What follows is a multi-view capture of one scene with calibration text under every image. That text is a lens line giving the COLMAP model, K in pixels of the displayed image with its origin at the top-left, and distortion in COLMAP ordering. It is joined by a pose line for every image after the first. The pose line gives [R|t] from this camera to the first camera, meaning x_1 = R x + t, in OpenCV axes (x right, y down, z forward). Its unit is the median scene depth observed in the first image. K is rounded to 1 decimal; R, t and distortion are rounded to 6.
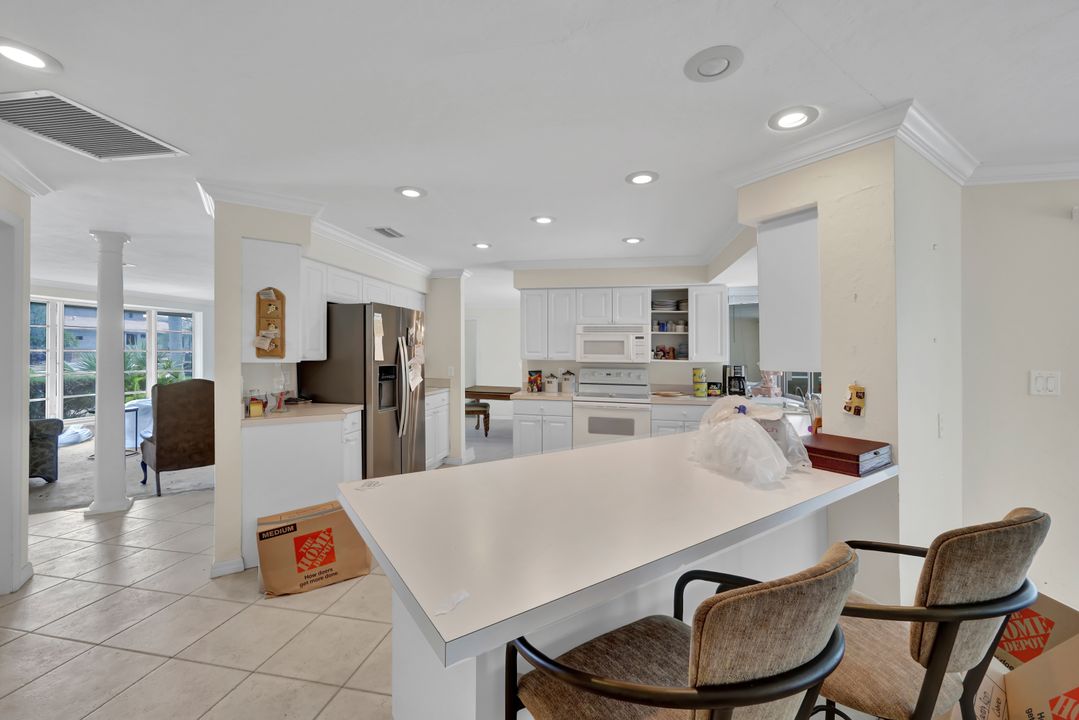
lens RADIAL K [[434.9, 0, 538.2], [0, 434.9, 351.5], [0, 0, 1]] dist [-0.001487, -0.000172]
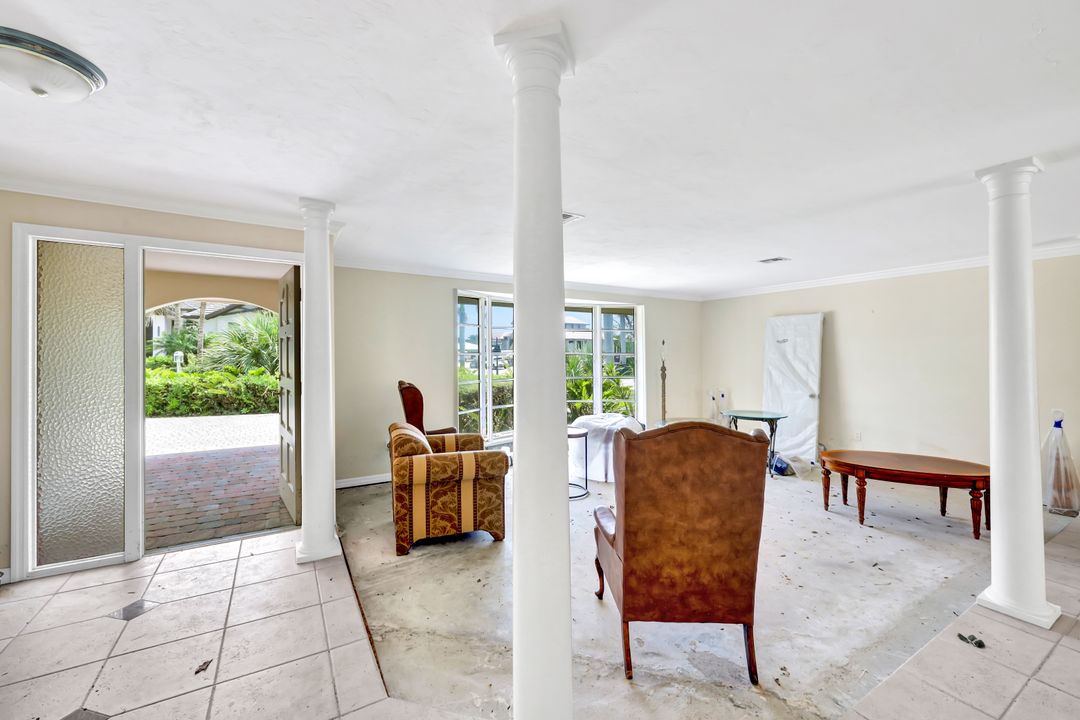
lens RADIAL K [[435.3, 0, 538.7], [0, 435.3, 351.5], [0, 0, 1]] dist [-0.001487, -0.000172]
pose [[0.662630, -0.009926, -0.748881, -0.563024], [0.007617, 0.999950, -0.006514, -0.002467], [0.748908, -0.001388, 0.662672, 0.598947]]
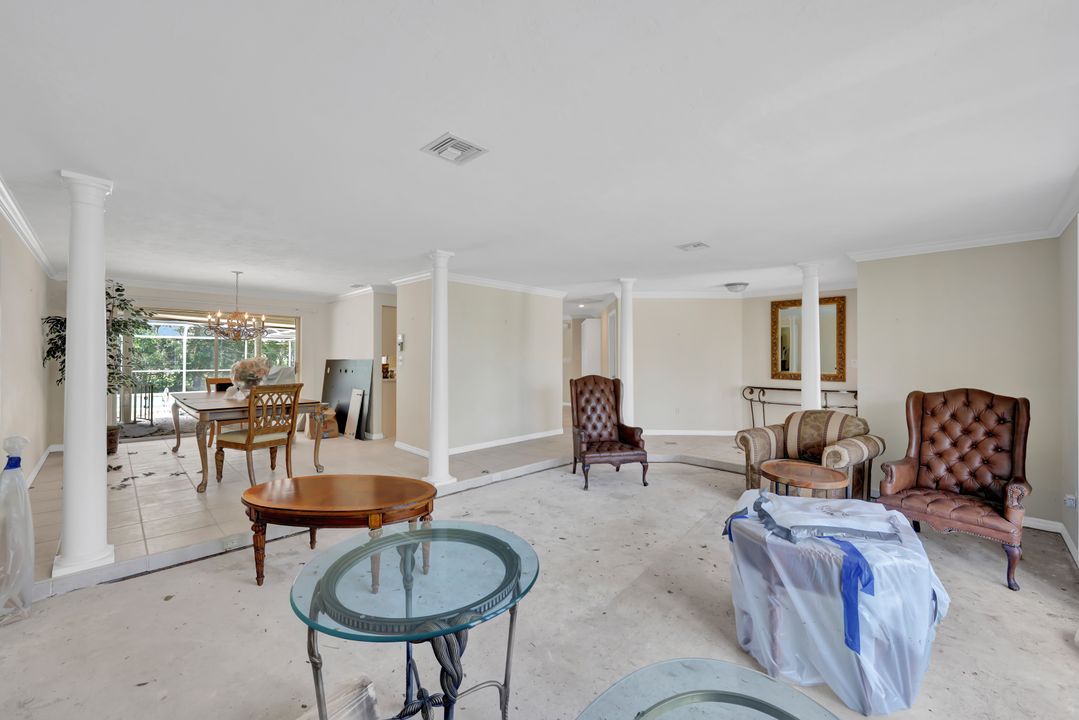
lens RADIAL K [[434.9, 0, 538.2], [0, 434.9, 351.5], [0, 0, 1]] dist [-0.001487, -0.000172]
pose [[-0.815493, -0.000736, 0.578767, -1.347299], [-0.006963, 0.999939, -0.008539, 0.002563], [-0.578725, -0.010993, -0.815449, 2.067013]]
